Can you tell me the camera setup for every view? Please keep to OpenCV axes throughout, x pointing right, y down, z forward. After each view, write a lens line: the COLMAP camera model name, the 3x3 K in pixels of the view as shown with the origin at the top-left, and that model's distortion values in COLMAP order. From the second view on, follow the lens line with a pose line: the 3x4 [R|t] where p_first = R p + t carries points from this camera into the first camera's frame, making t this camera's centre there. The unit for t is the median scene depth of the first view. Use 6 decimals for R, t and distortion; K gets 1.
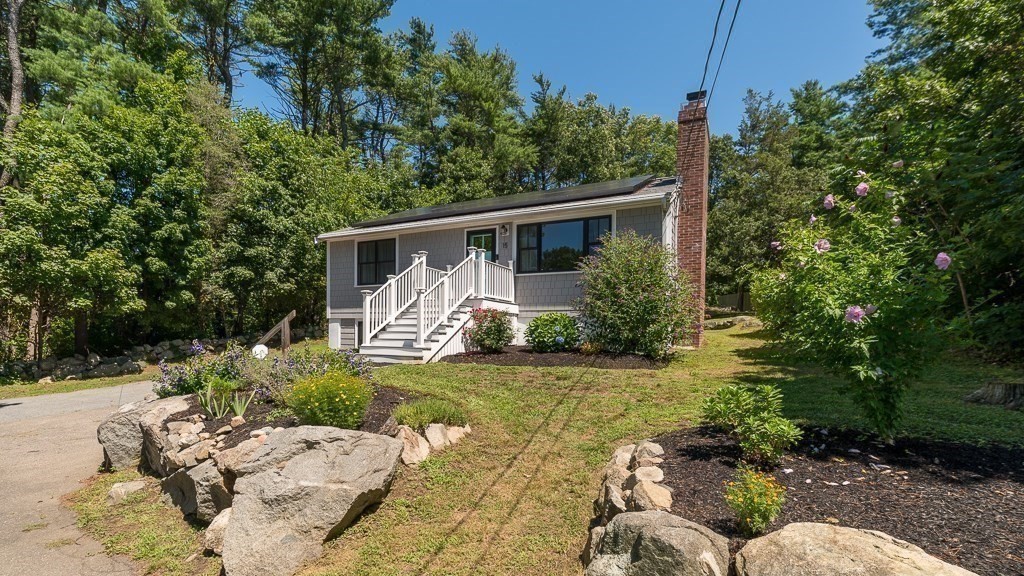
lens RADIAL K [[440.8, 0, 512.9], [0, 440.8, 341.4], [0, 0, 1]] dist [0.000027, -0.000492]
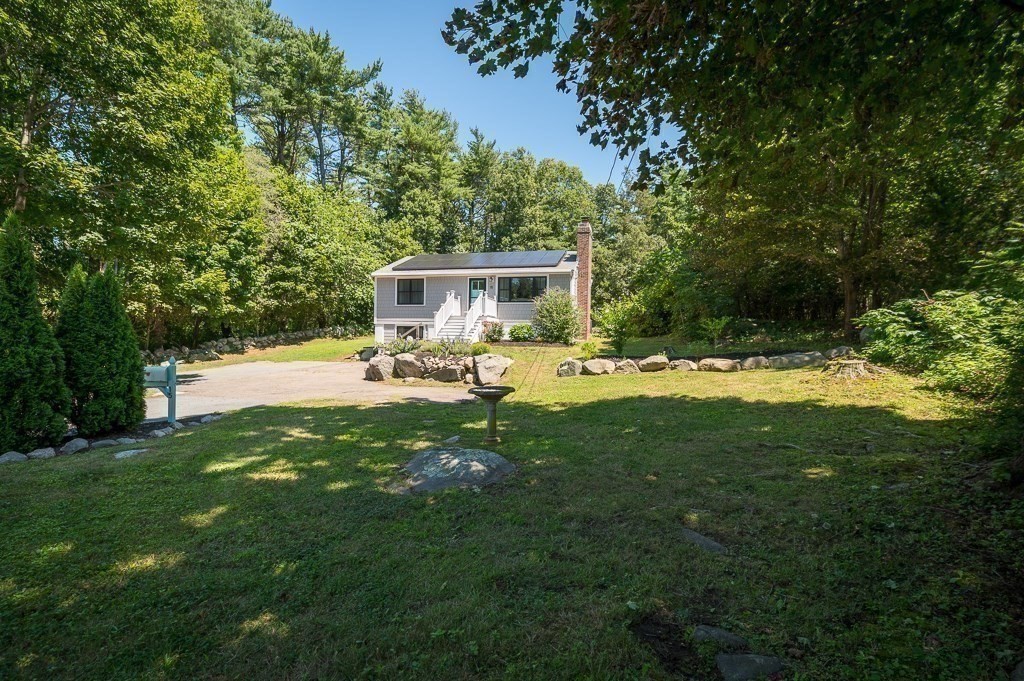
lens RADIAL K [[437.3, 0, 509.0], [0, 437.3, 339.2], [0, 0, 1]] dist [0.004389, -0.000955]
pose [[0.980673, 0.005409, 0.195580, -0.181572], [-0.002438, 0.999878, -0.015426, 0.020944], [-0.195640, 0.014651, 0.980566, -0.506229]]
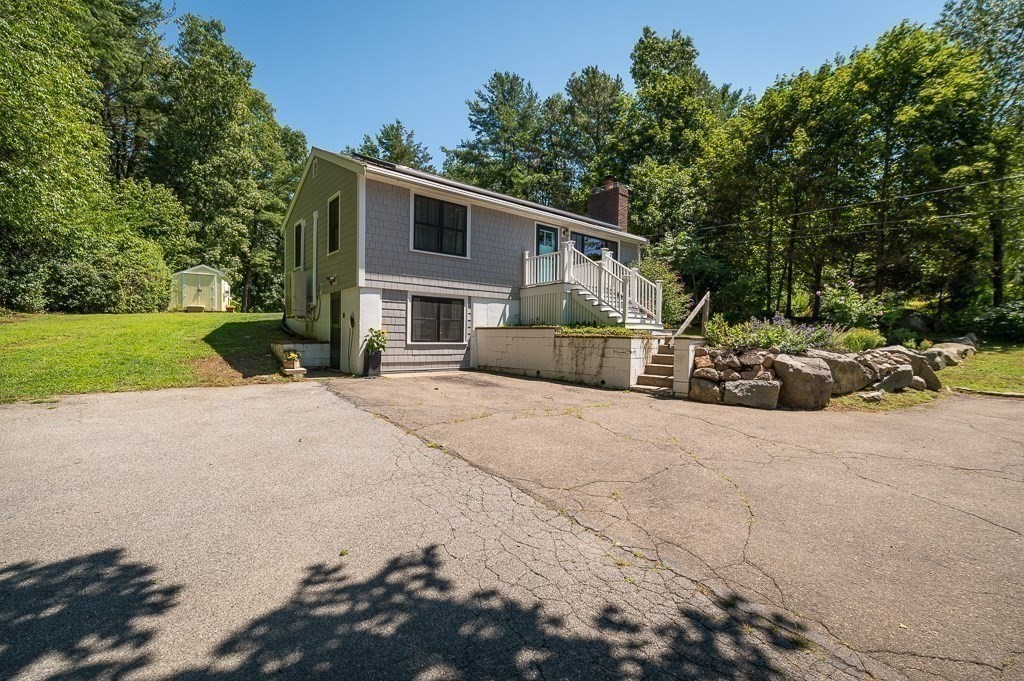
lens RADIAL K [[437.3, 0, 513.7], [0, 437.3, 342.5], [0, 0, 1]] dist [0.004389, -0.000955]
pose [[0.404840, -0.019965, 0.914170, -0.696872], [0.007823, 0.999801, 0.018371, 0.018300], [-0.914354, -0.000285, 0.404915, 0.366857]]
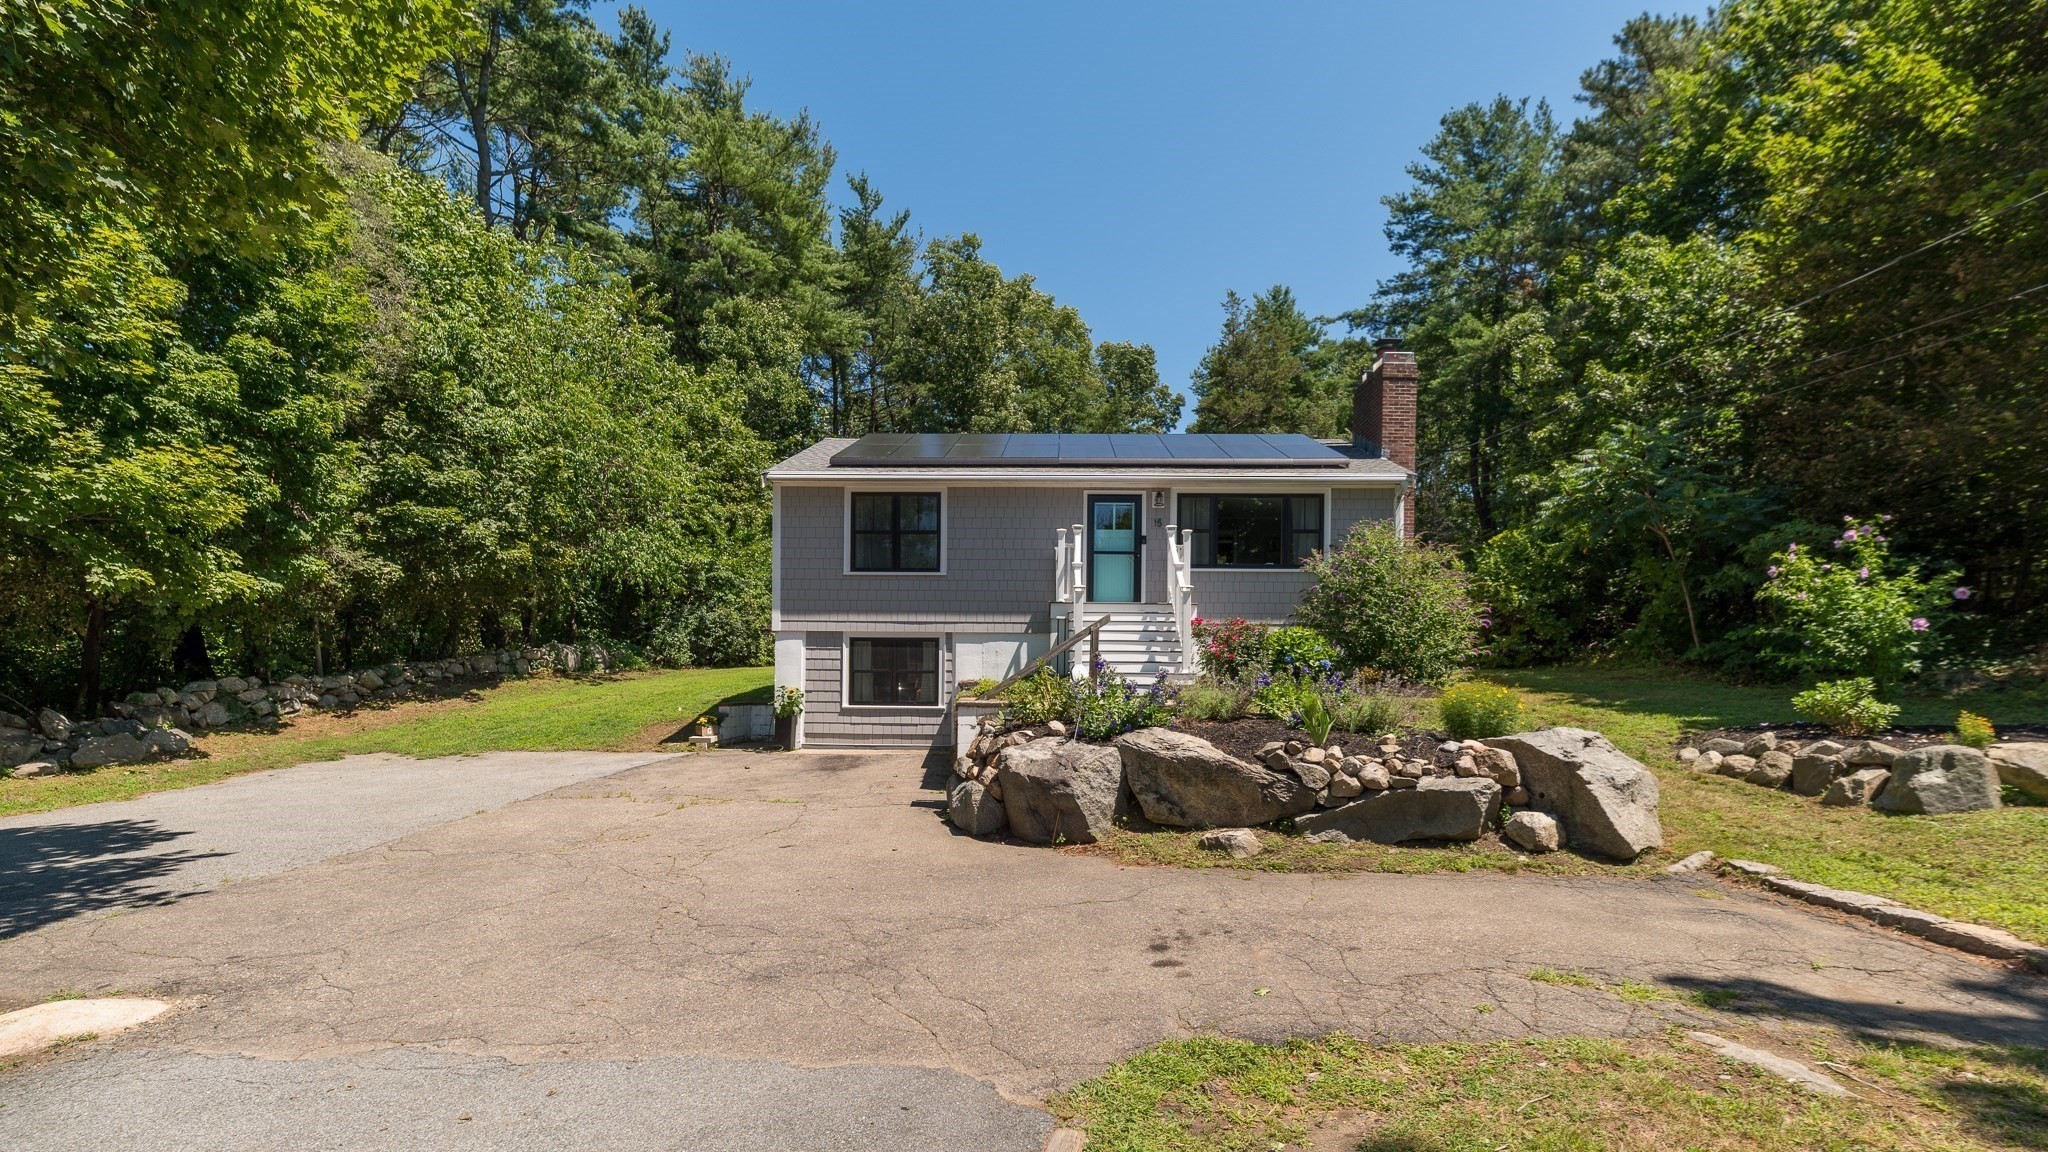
lens RADIAL K [[881.7, 0, 1025.1], [0, 881.7, 680.3], [0, 0, 1]] dist [0.000027, -0.000492]
pose [[0.912143, -0.002571, 0.409864, -0.423209], [0.009013, 0.999864, -0.013787, 0.017441], [-0.409773, 0.016270, 0.912042, -0.058147]]
